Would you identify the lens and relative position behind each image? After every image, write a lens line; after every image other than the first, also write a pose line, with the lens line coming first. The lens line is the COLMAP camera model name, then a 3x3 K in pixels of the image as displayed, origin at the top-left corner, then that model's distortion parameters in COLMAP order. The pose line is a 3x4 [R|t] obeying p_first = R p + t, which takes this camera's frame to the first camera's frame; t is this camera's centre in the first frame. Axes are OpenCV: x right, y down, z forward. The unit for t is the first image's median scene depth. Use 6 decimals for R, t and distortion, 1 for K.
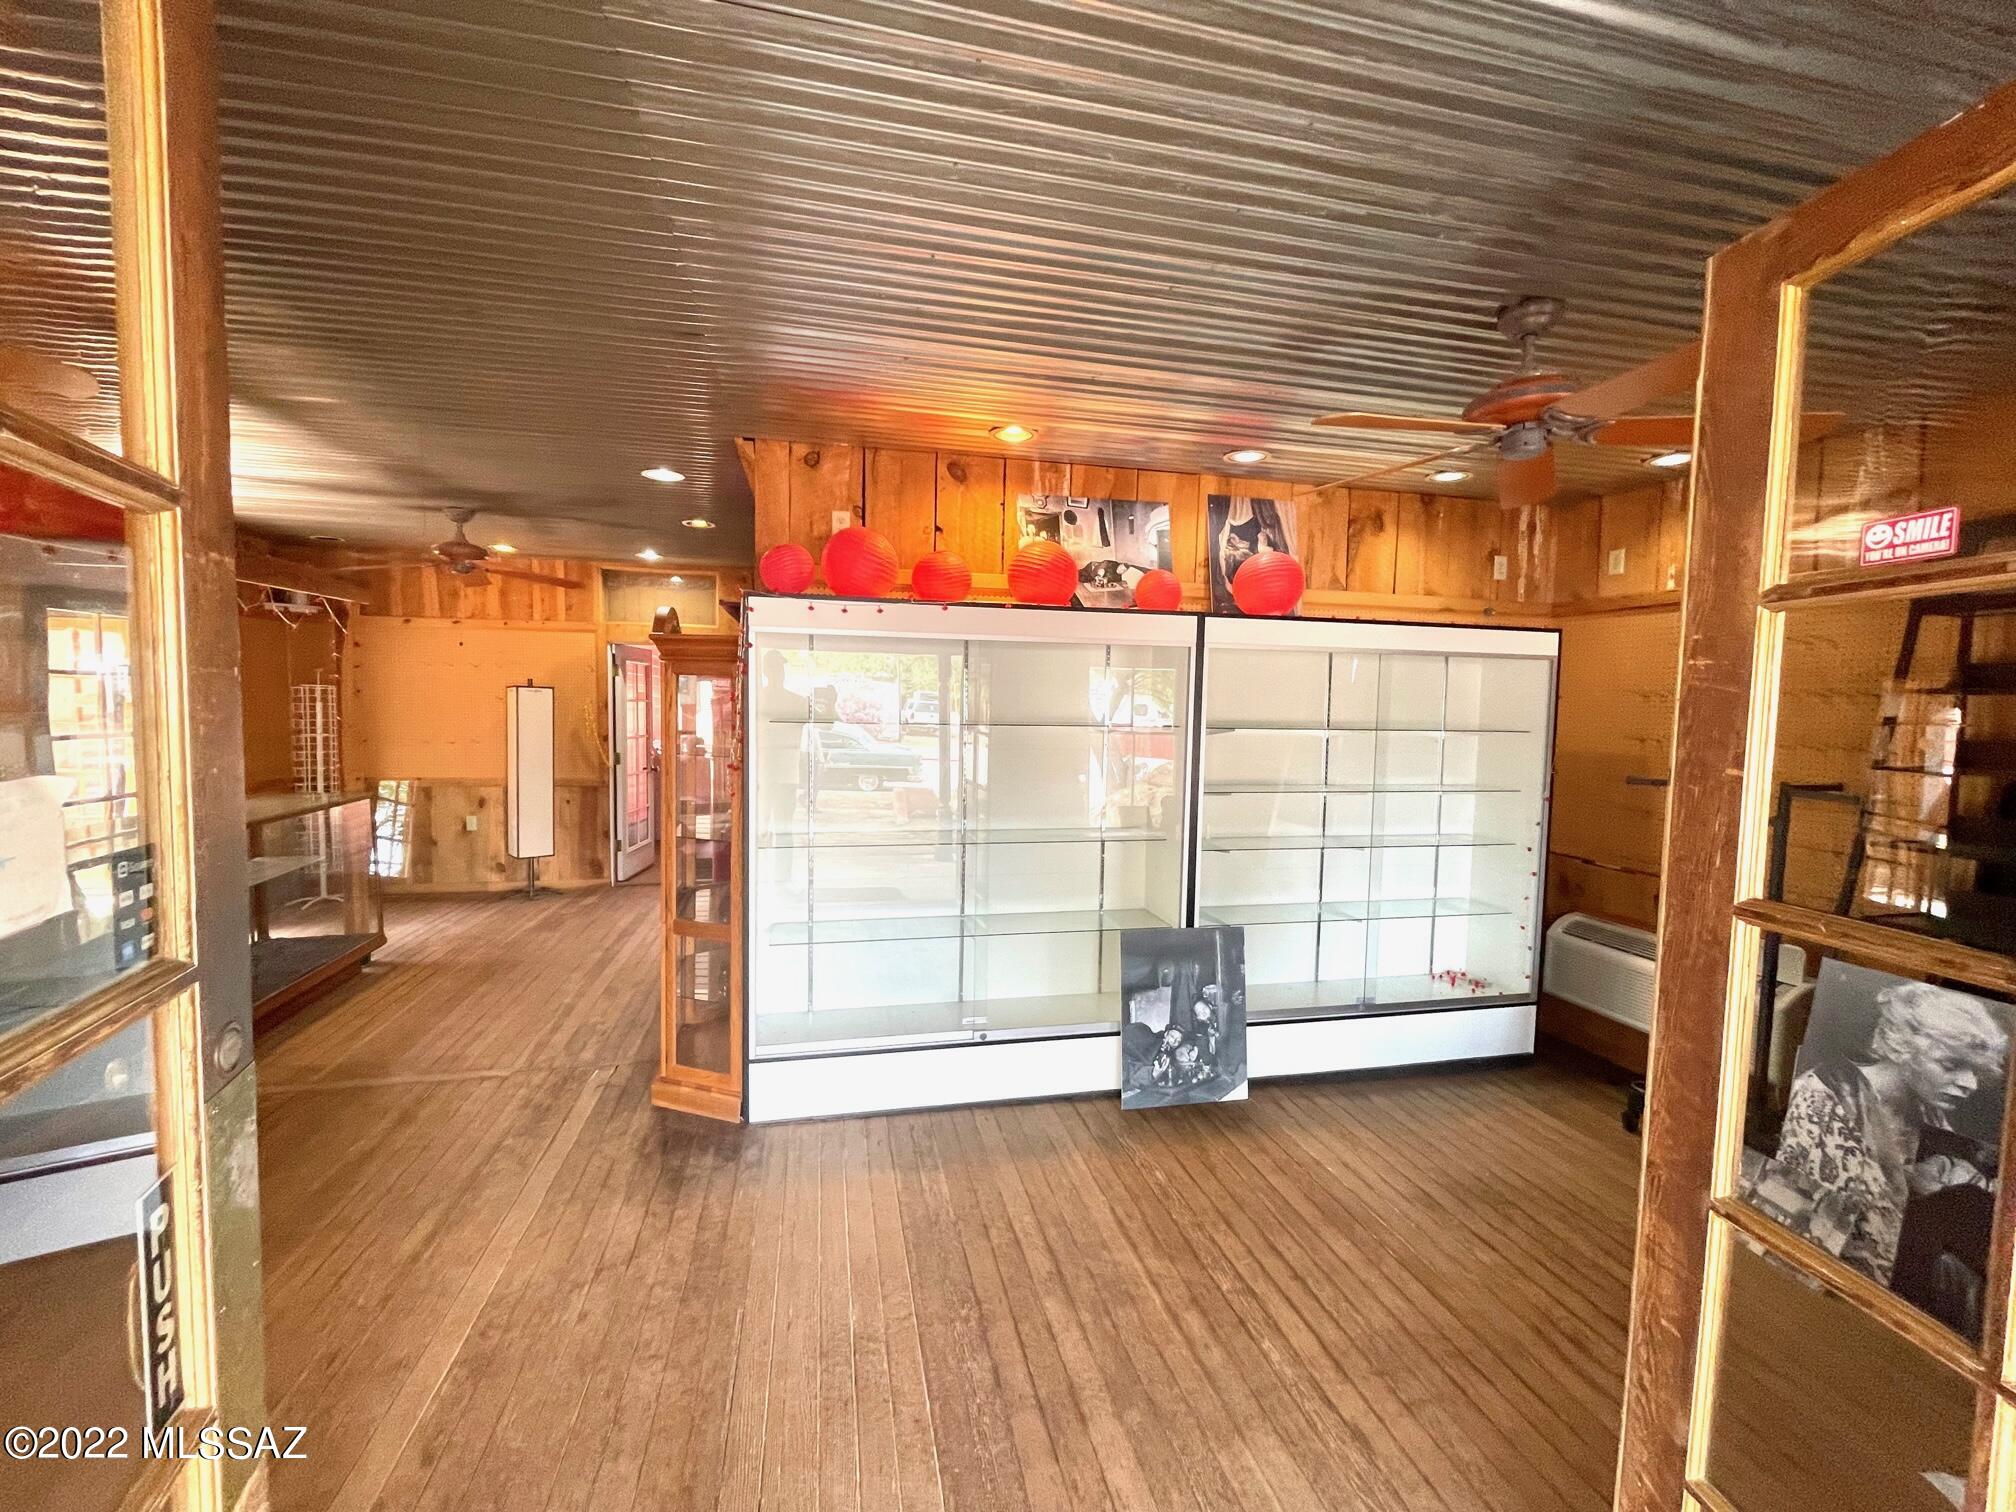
lens RADIAL K [[816.9, 0, 1000.9], [0, 816.9, 759.5], [0, 0, 1]] dist [-0.000966, -0.000333]
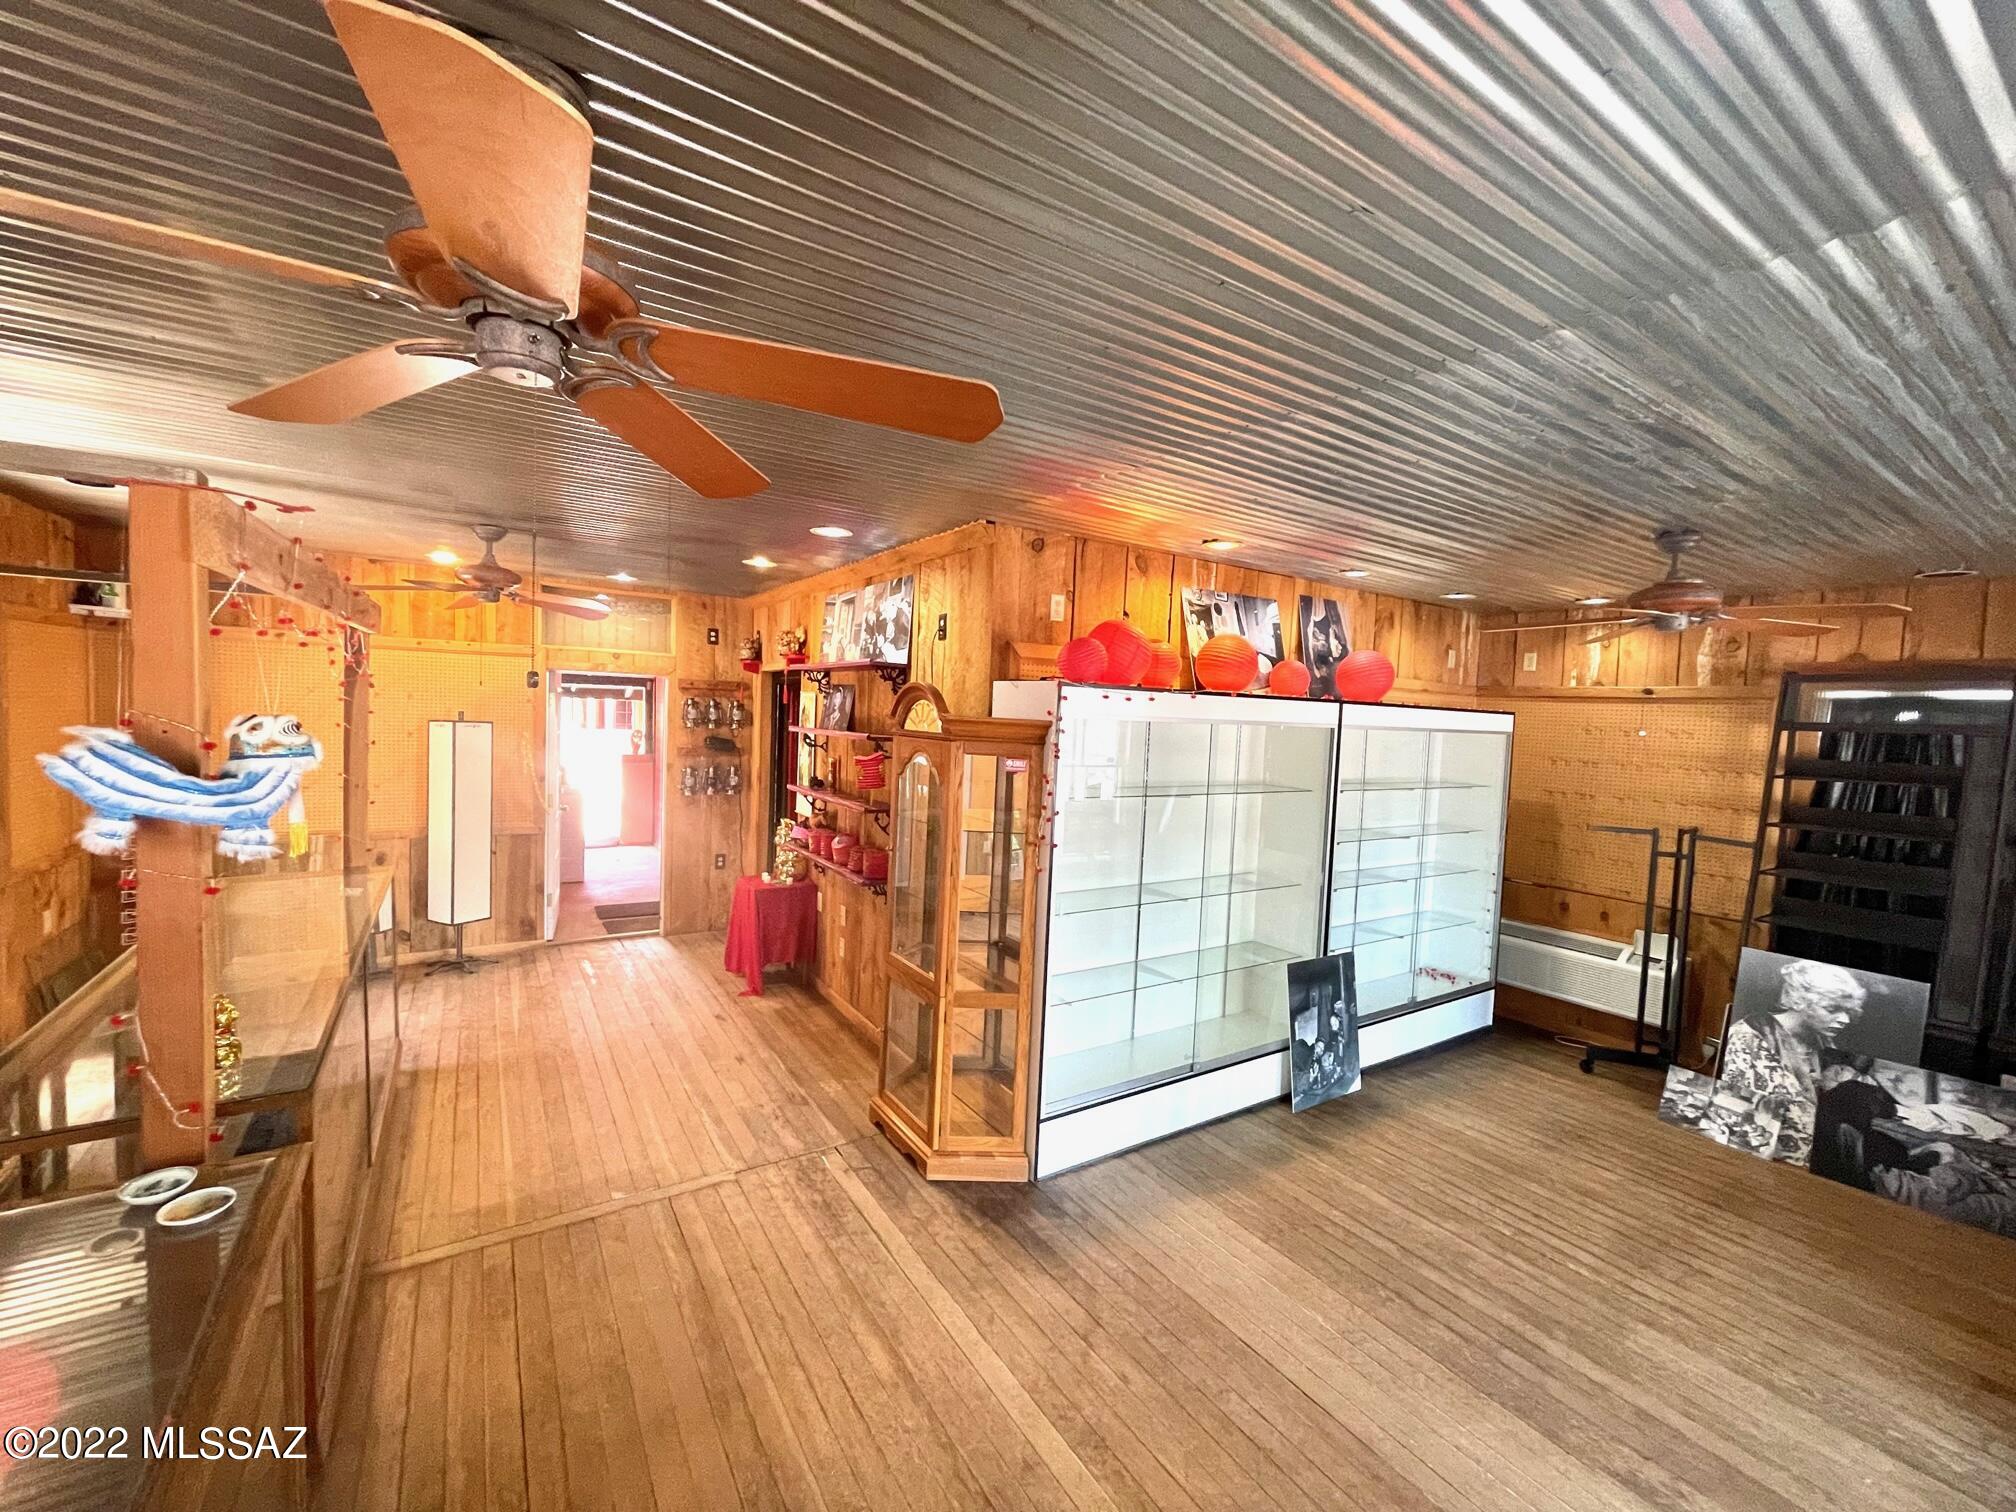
lens RADIAL K [[816.9, 0, 999.3], [0, 816.9, 757.1], [0, 0, 1]] dist [-0.000966, -0.000333]
pose [[0.936368, 0.000159, 0.351019, -0.645867], [0.001392, 0.999990, -0.004167, -0.086074], [-0.351016, 0.004390, 0.936359, 0.023962]]
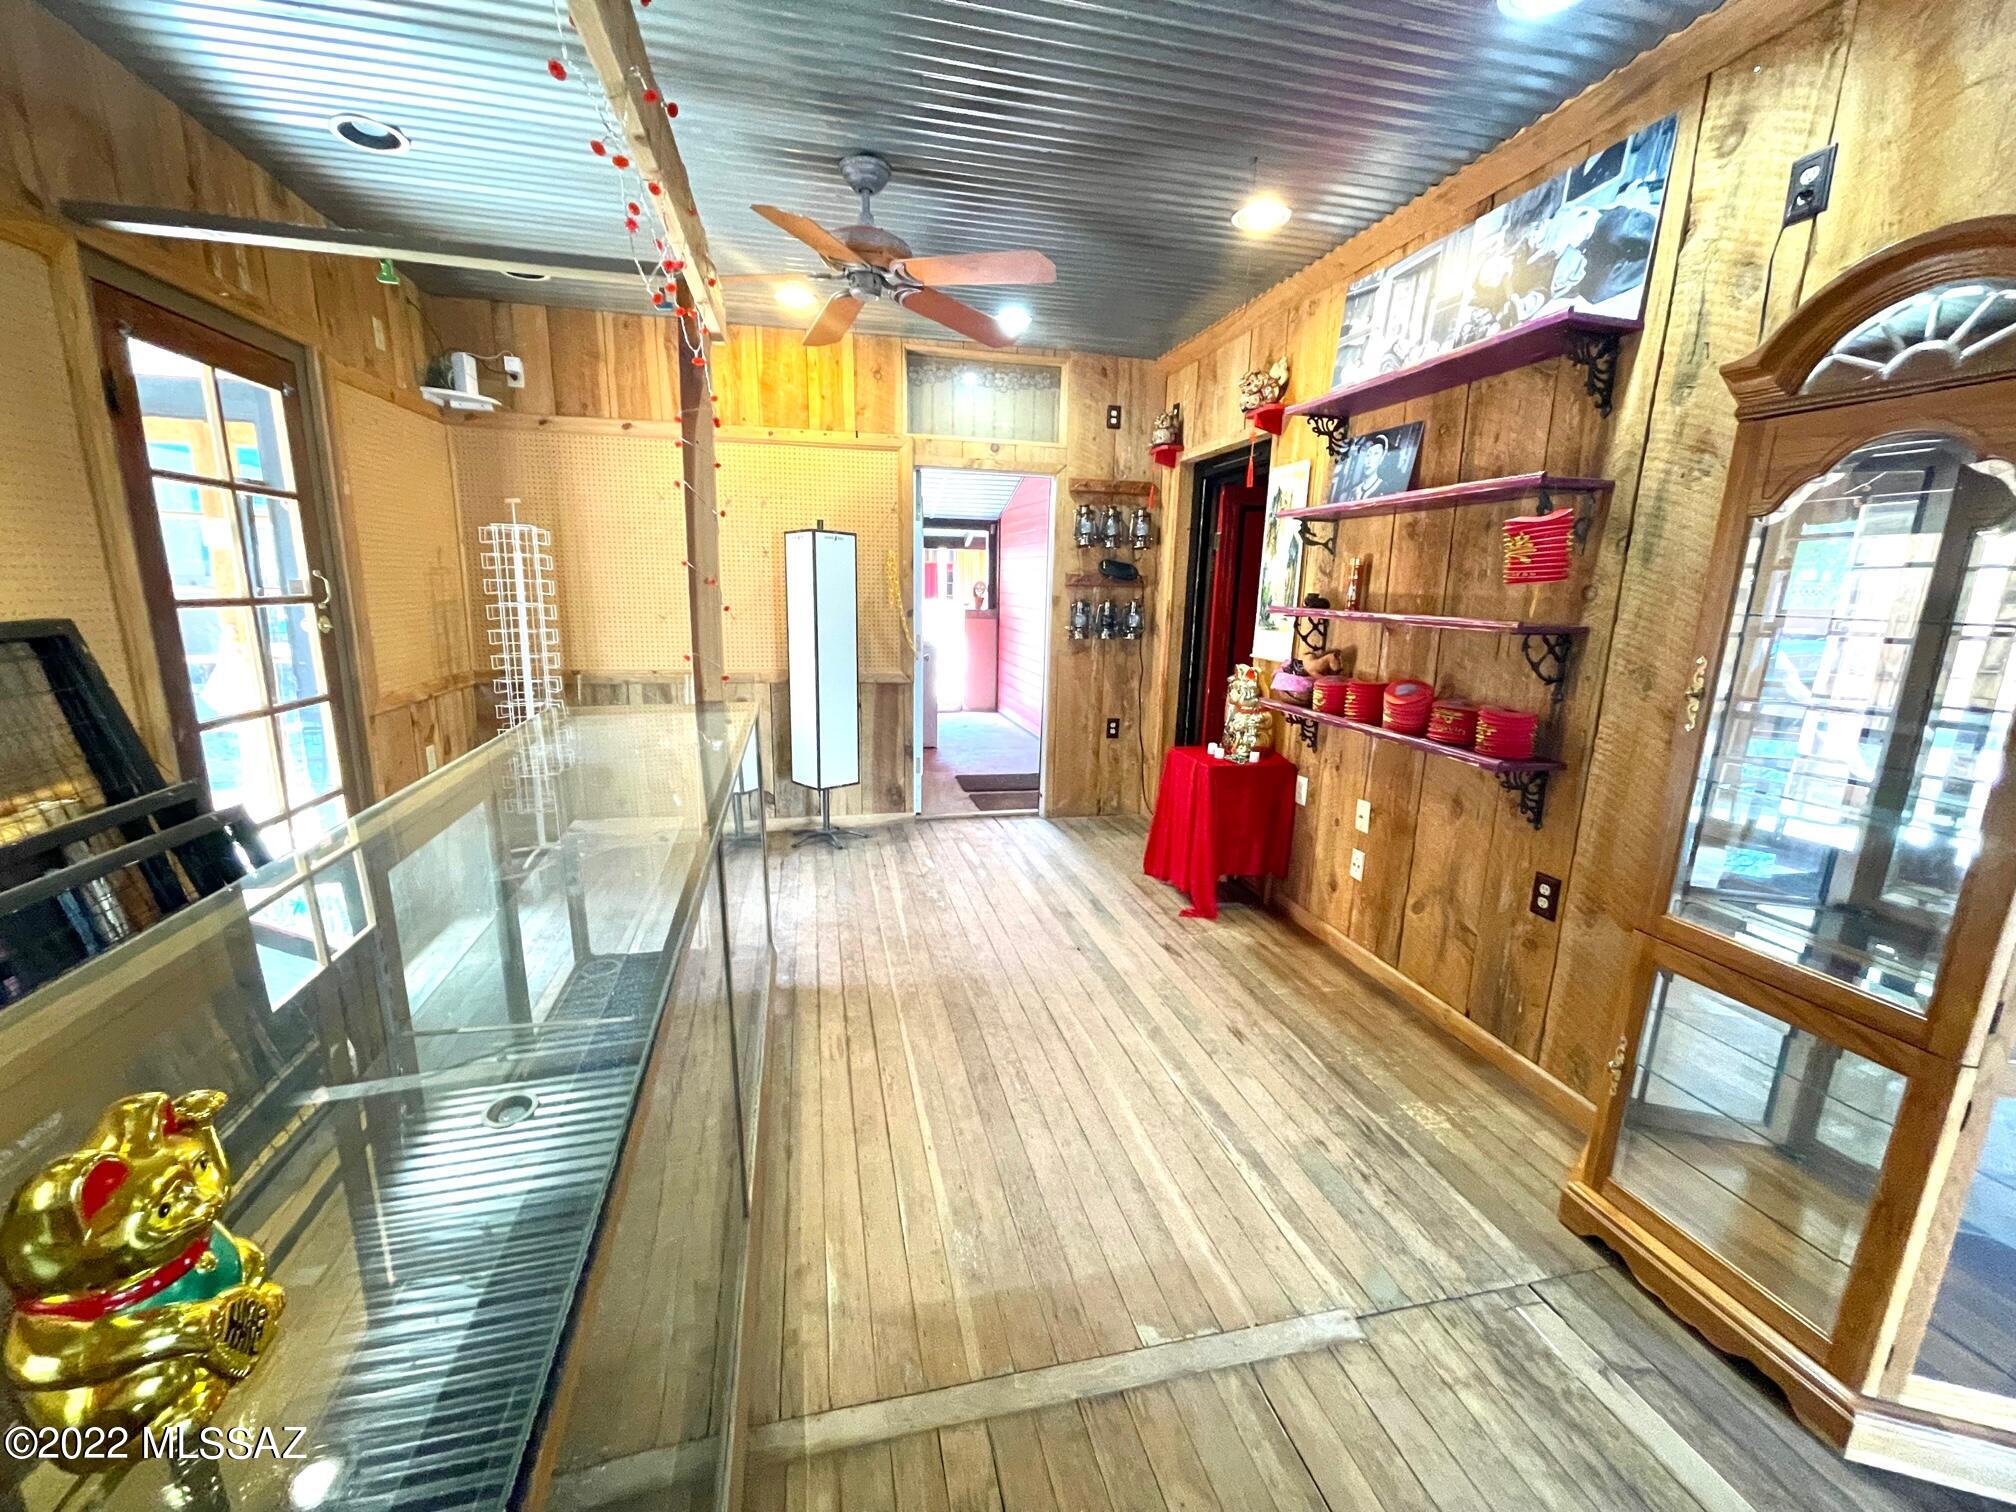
lens RADIAL K [[816.9, 0, 996.6], [0, 816.9, 757.6], [0, 0, 1]] dist [-0.000966, -0.000333]
pose [[0.999923, 0.001166, 0.012332, -0.812848], [-0.002850, 0.990500, 0.137484, 0.001146], [-0.012054, -0.137508, 0.990427, 0.587640]]
